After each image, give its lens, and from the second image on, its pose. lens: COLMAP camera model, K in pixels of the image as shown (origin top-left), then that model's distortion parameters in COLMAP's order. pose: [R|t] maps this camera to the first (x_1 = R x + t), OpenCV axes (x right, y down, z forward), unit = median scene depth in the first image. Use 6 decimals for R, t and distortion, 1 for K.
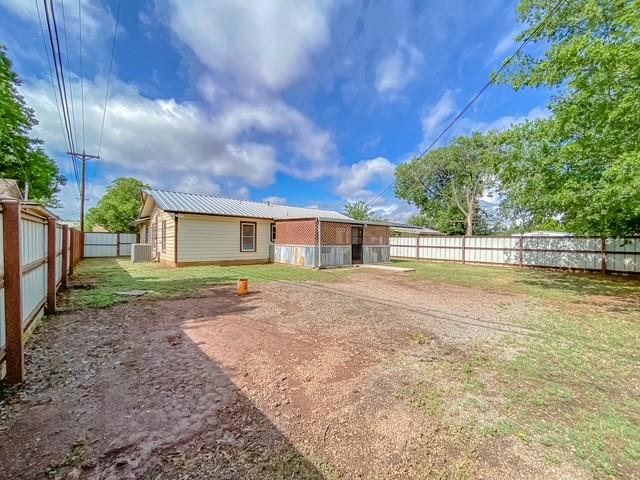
lens RADIAL K [[263.2, 0, 320.0], [0, 263.2, 240.0], [0, 0, 1]] dist [0.006625, -0.000594]
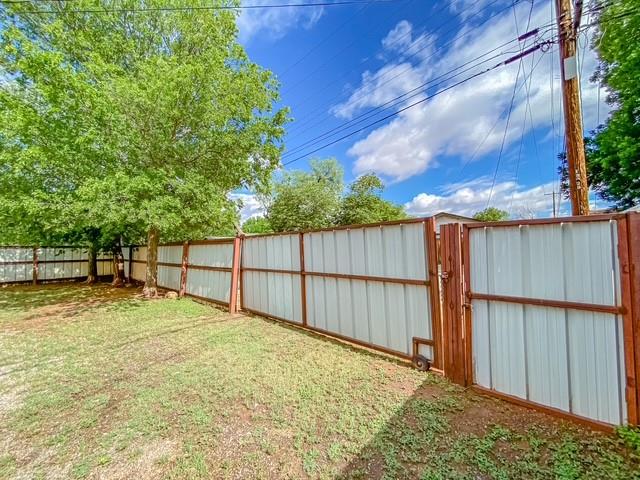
lens RADIAL K [[263.2, 0, 320.0], [0, 263.2, 240.0], [0, 0, 1]] dist [0.006625, -0.000594]
pose [[-0.114934, 0.018832, 0.993195, -0.044077], [0.013713, 0.999755, -0.017370, -0.005762], [-0.993278, 0.011623, -0.115164, 0.044439]]
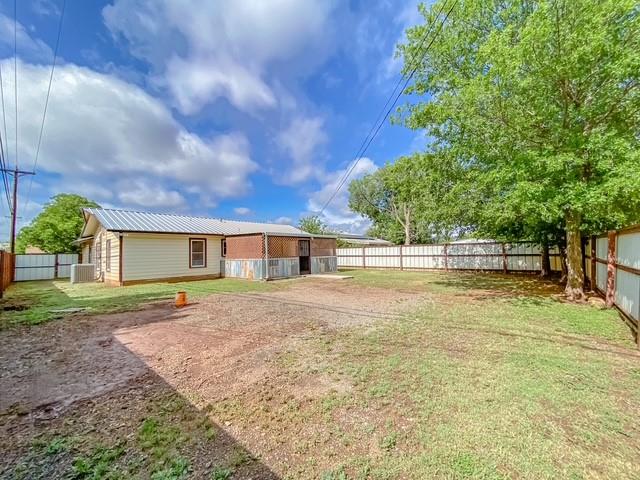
lens RADIAL K [[263.2, 0, 320.0], [0, 263.2, 240.0], [0, 0, 1]] dist [0.006625, -0.000594]
pose [[0.991292, -0.029473, 0.128345, 0.075548], [0.035658, 0.998297, -0.046159, 0.002144], [-0.126766, 0.050333, 0.990655, -0.090408]]
